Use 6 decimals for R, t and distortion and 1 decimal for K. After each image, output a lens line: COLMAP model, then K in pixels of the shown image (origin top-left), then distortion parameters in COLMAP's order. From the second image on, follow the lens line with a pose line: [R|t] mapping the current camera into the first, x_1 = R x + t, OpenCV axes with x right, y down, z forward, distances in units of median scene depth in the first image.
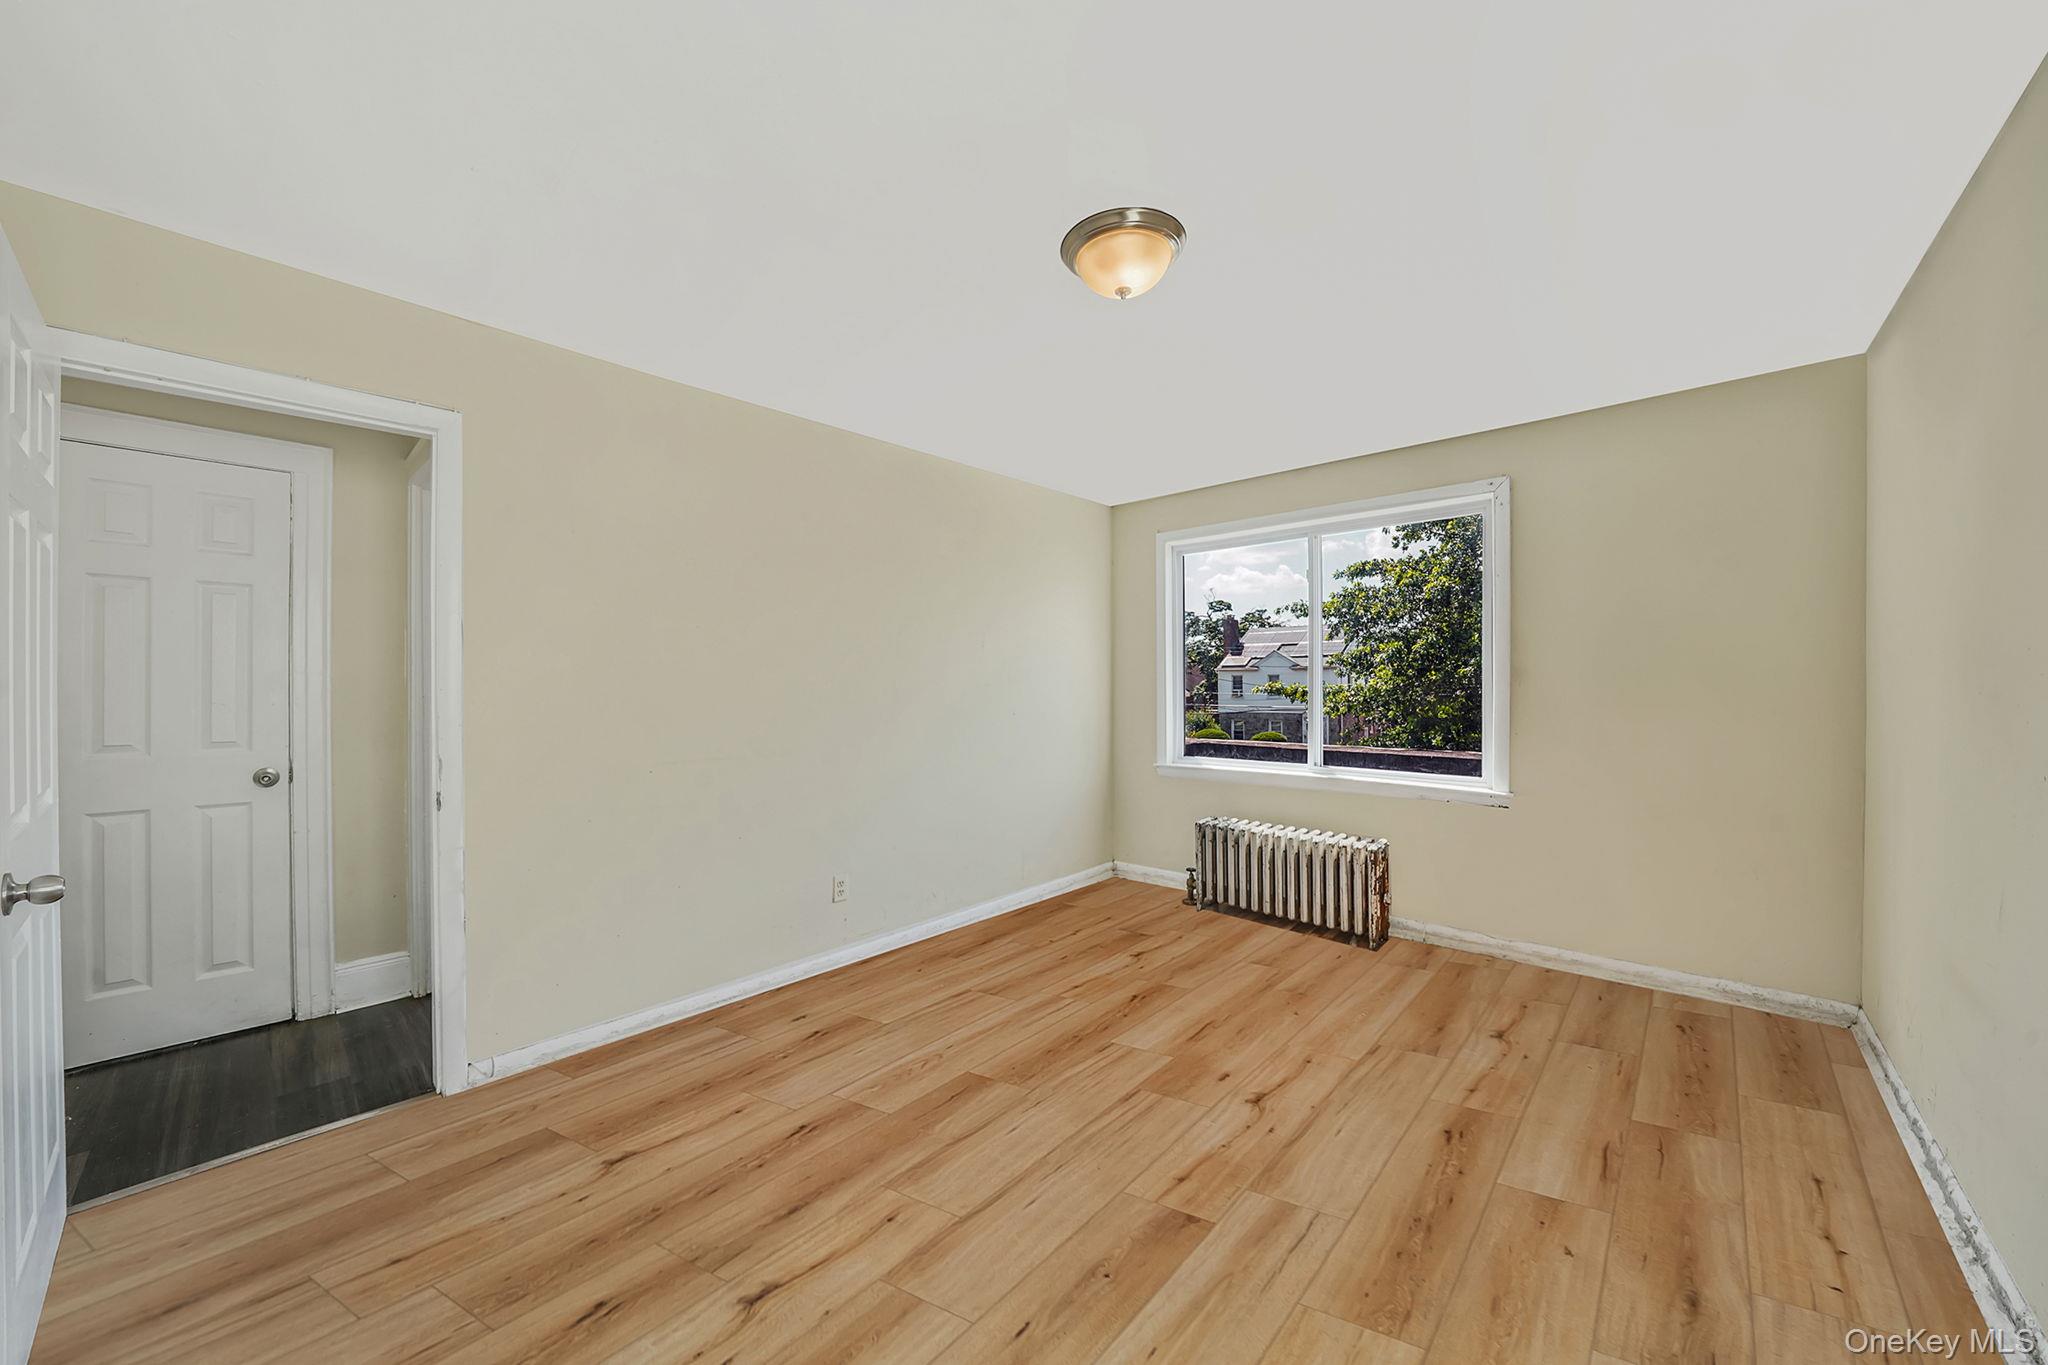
lens RADIAL K [[721.0, 0, 1019.3], [0, 721.0, 686.4], [0, 0, 1]] dist [-0.012499, -0.000090]
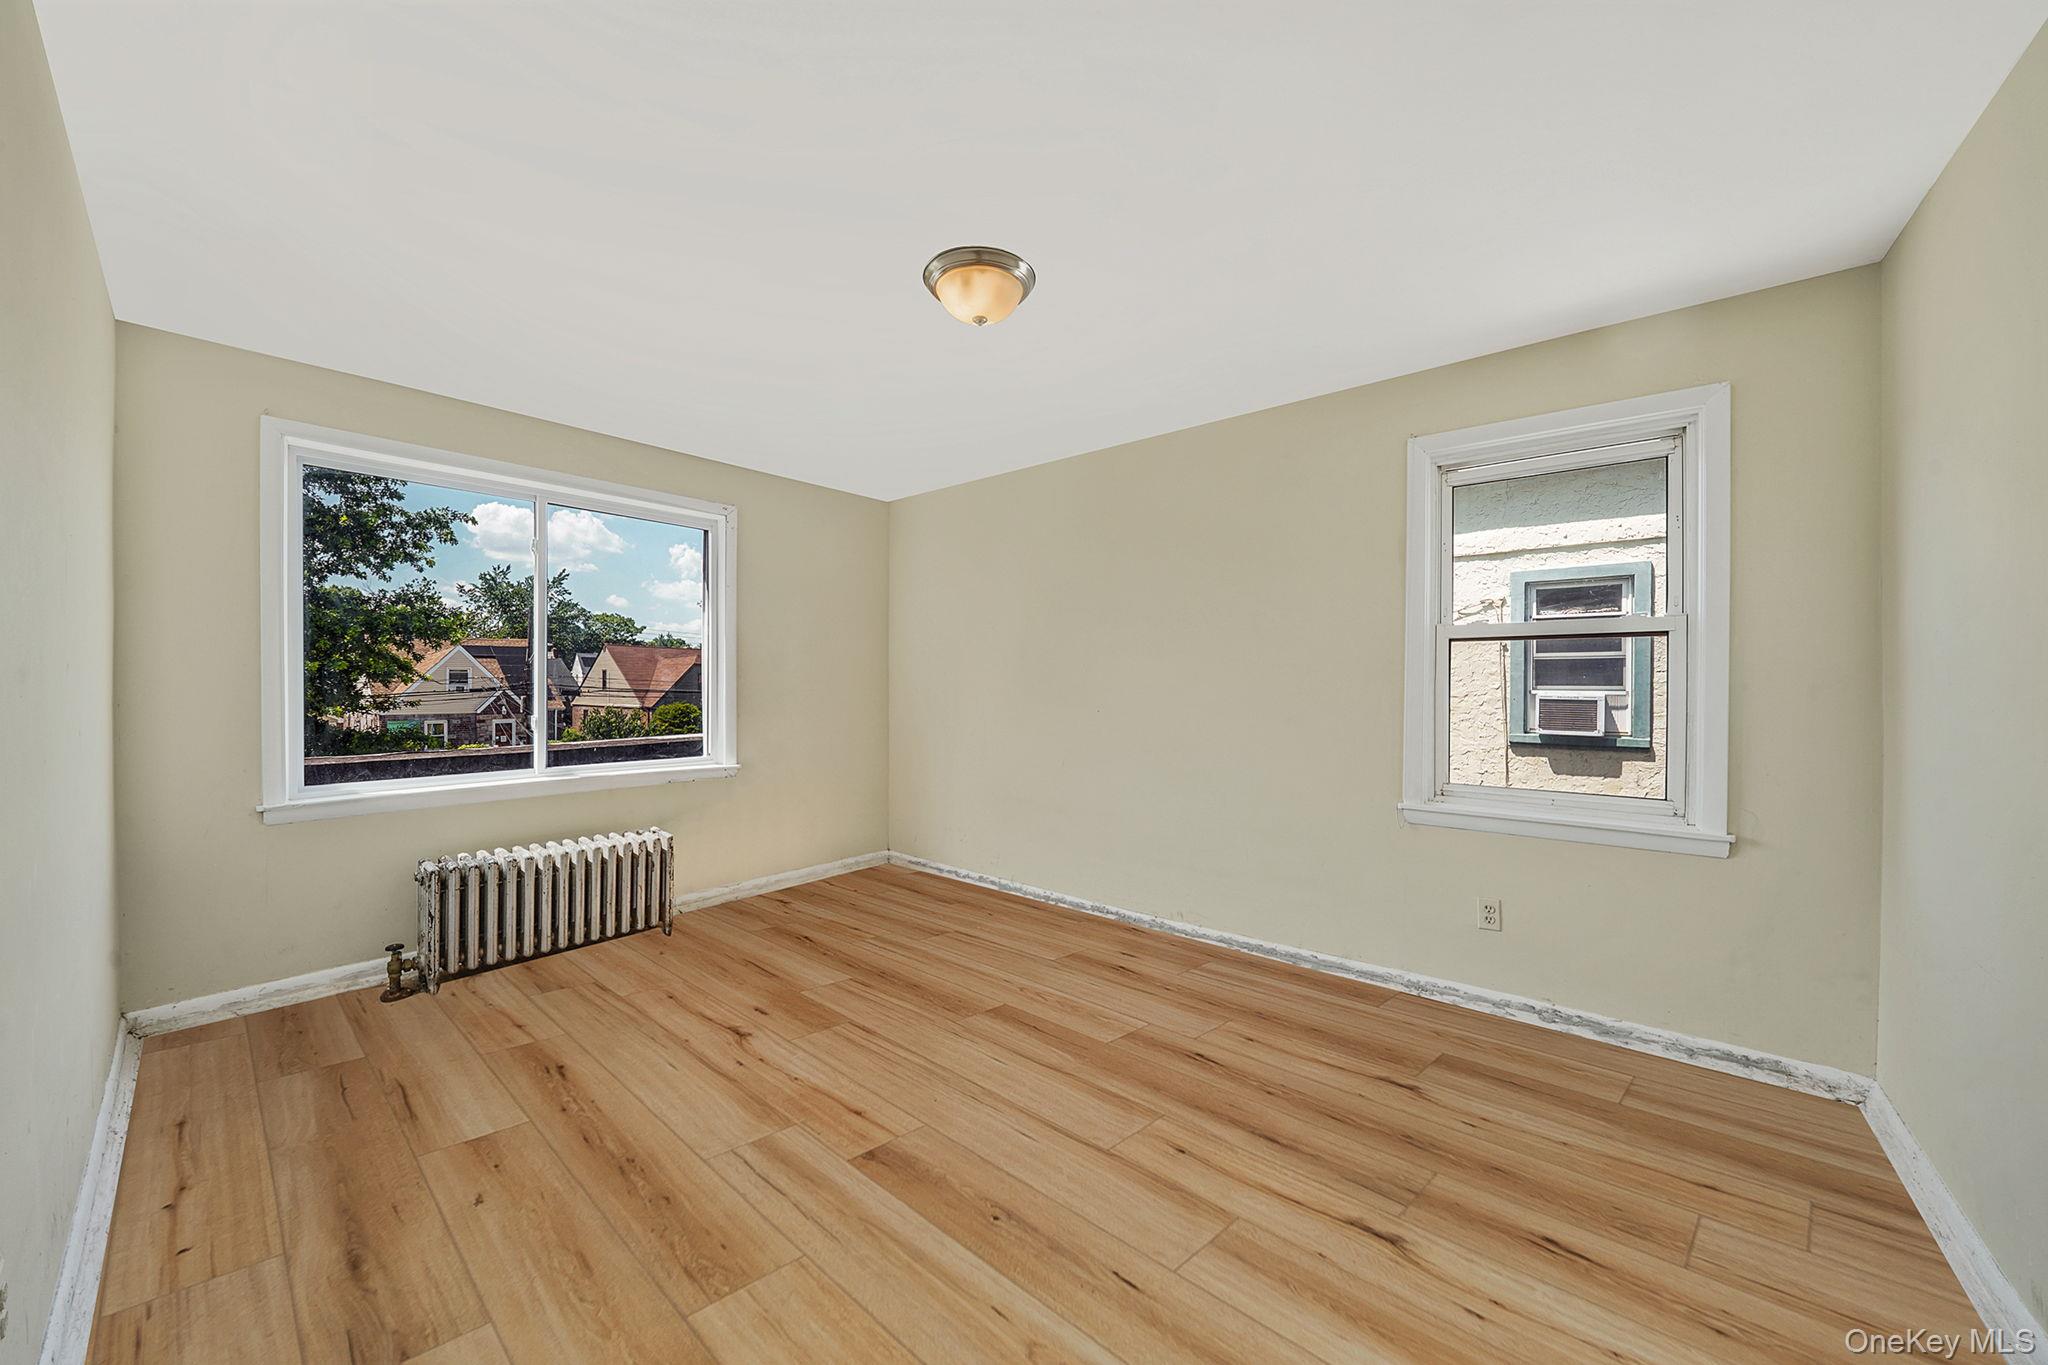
lens RADIAL K [[721.0, 0, 1018.0], [0, 721.0, 680.3], [0, 0, 1]] dist [-0.012499, -0.000090]
pose [[-0.028907, 0.002459, 0.999579, -0.497436], [-0.002473, 0.999994, -0.002531, 0.004906], [-0.999579, -0.002545, -0.028901, 0.484565]]
